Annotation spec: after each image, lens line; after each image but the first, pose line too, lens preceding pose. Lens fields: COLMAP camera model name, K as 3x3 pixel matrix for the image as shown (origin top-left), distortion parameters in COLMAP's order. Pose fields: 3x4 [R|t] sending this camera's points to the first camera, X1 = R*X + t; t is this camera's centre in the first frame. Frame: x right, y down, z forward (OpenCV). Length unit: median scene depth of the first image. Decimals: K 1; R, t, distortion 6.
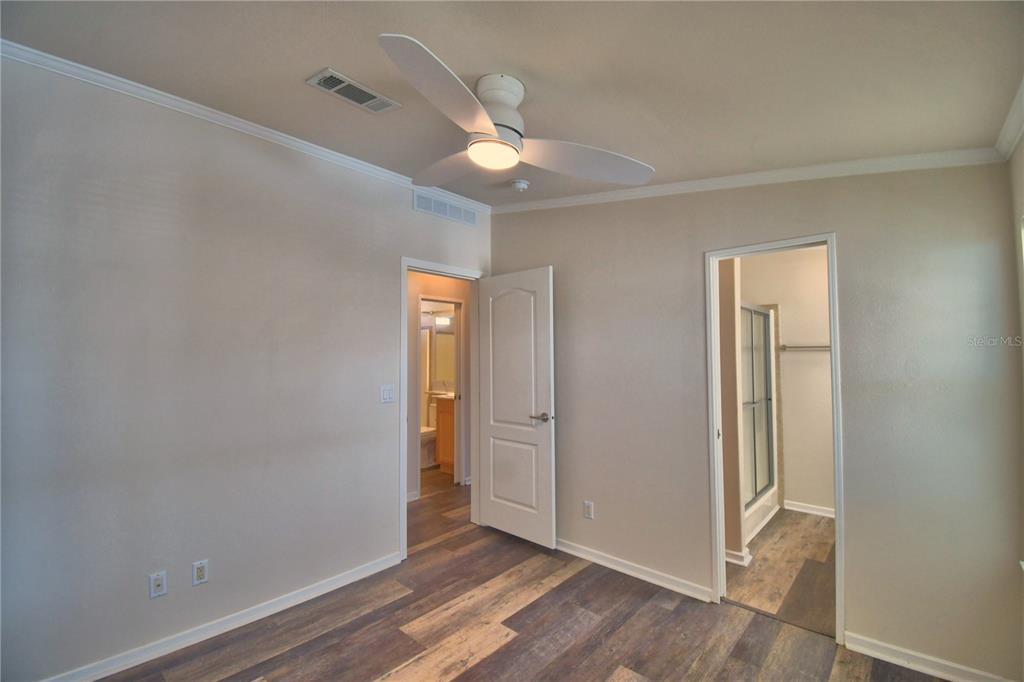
lens RADIAL K [[446.9, 0, 510.8], [0, 446.9, 339.5], [0, 0, 1]] dist [0.022564, -0.026162]
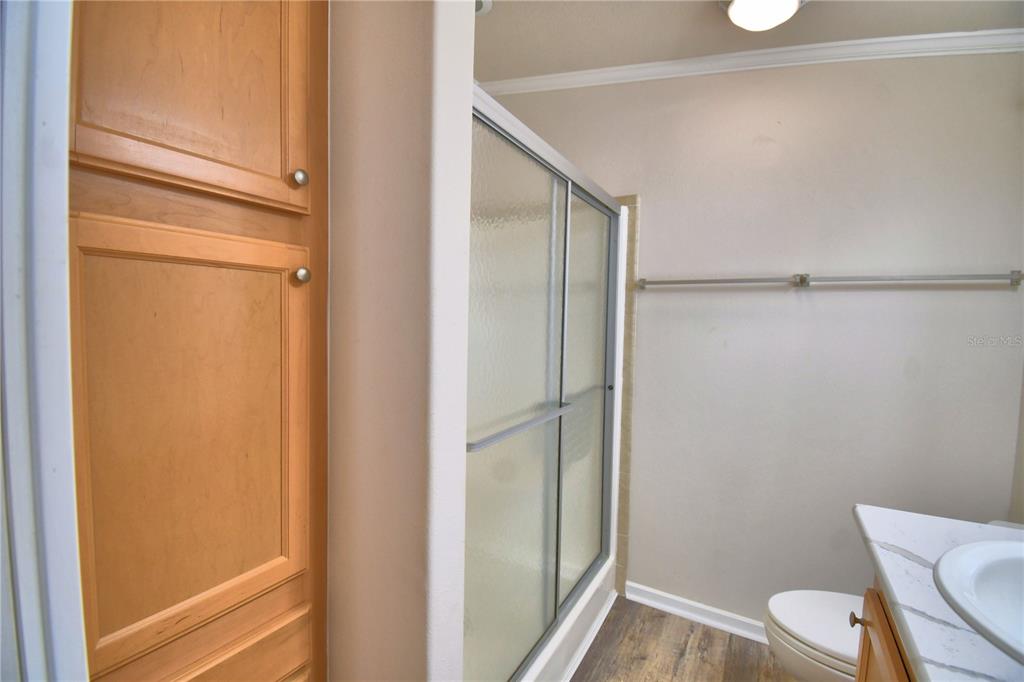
lens RADIAL K [[446.9, 0, 510.8], [0, 446.9, 339.5], [0, 0, 1]] dist [0.022564, -0.026162]
pose [[0.976867, 0.013457, 0.213424, 0.358960], [-0.031588, 0.996151, 0.081768, 0.042427], [-0.211502, -0.086618, 0.973532, 0.540252]]
